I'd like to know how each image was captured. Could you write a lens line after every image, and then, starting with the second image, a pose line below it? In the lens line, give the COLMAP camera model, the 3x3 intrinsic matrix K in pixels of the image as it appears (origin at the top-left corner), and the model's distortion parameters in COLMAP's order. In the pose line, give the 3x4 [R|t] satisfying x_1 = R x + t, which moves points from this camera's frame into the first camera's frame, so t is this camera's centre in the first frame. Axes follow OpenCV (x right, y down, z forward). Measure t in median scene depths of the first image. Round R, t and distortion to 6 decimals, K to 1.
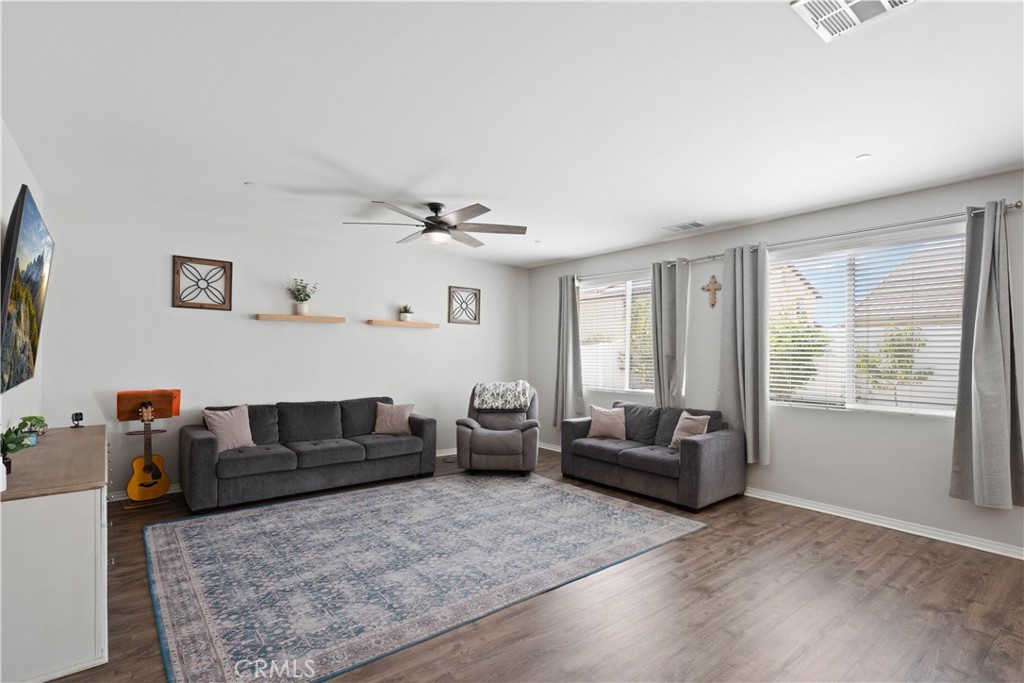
lens RADIAL K [[490.8, 0, 512.0], [0, 490.8, 341.5], [0, 0, 1]] dist [-0.002393, -0.000032]
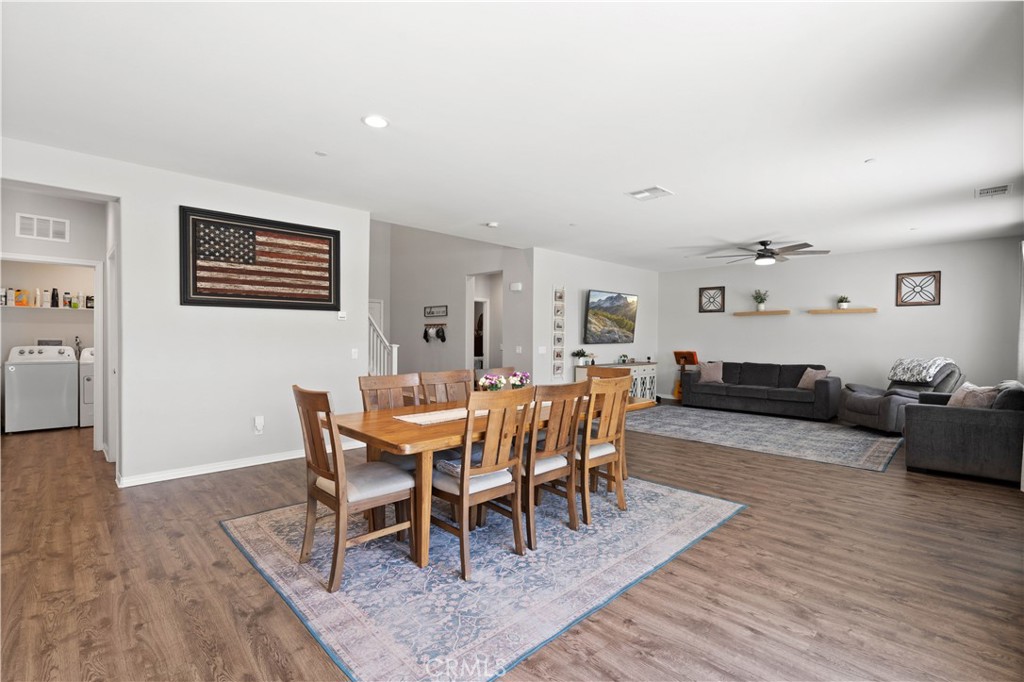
lens RADIAL K [[467.4, 0, 509.7], [0, 467.4, 342.8], [0, 0, 1]] dist [-0.002260, 0.000832]
pose [[0.099610, 0.001329, -0.995026, 1.387712], [0.020918, 0.999775, 0.003430, 0.039309], [0.994807, -0.021155, 0.099560, -0.002578]]
